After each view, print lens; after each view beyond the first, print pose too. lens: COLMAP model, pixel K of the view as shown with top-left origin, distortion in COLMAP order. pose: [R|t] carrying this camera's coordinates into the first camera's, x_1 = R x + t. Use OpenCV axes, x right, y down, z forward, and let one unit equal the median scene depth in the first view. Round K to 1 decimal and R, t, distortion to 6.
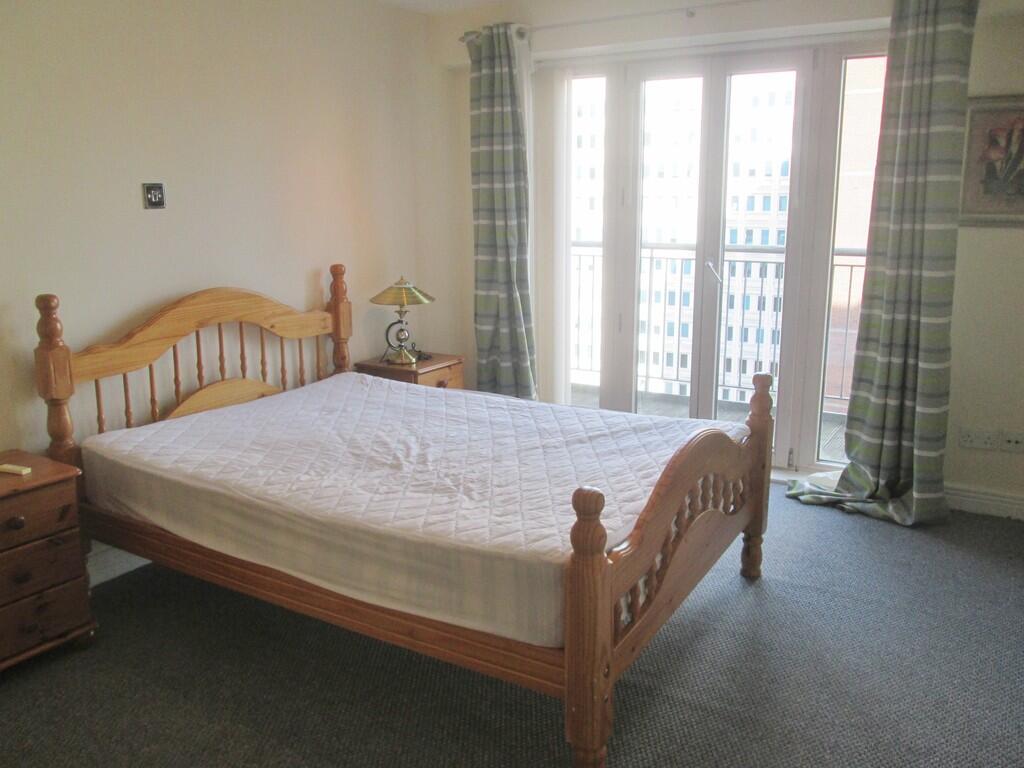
lens RADIAL K [[851.0, 0, 506.2], [0, 851.0, 381.4], [0, 0, 1]] dist [-0.041439, 0.016633]
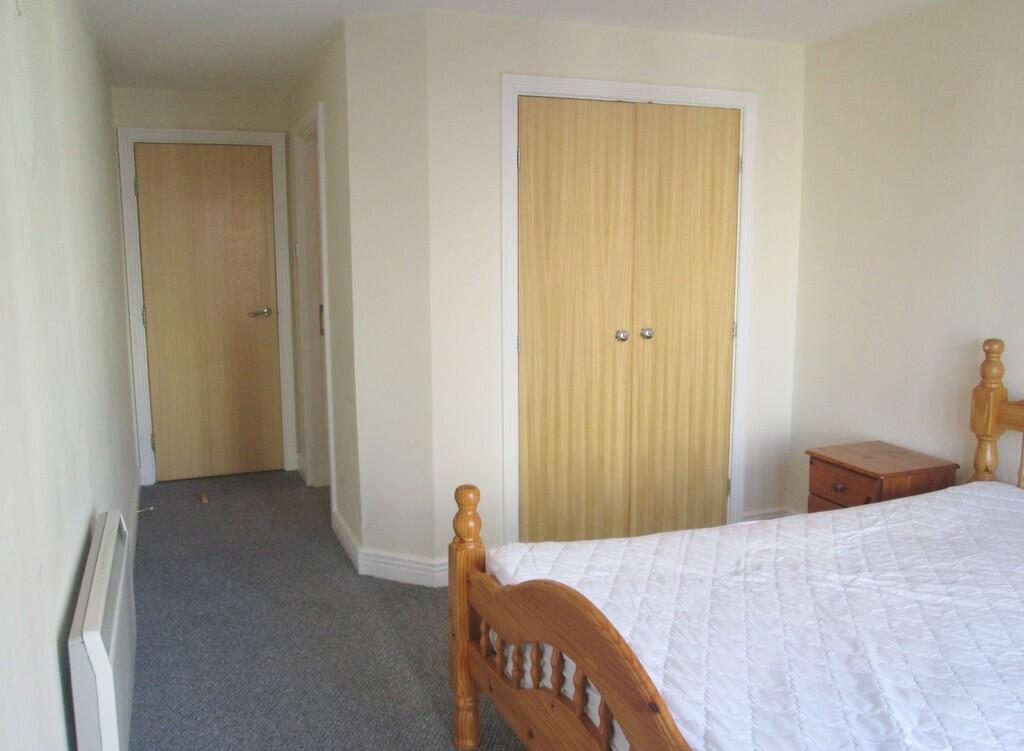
lens RADIAL K [[885.2, 0, 512.0], [0, 885.2, 375.5], [0, 0, 1]] dist [0.003535, 0.001953]
pose [[-0.610711, 0.120702, -0.782600, 0.691810], [-0.159447, 0.949326, 0.270843, -0.256179], [0.775634, 0.290190, -0.560519, 1.132685]]
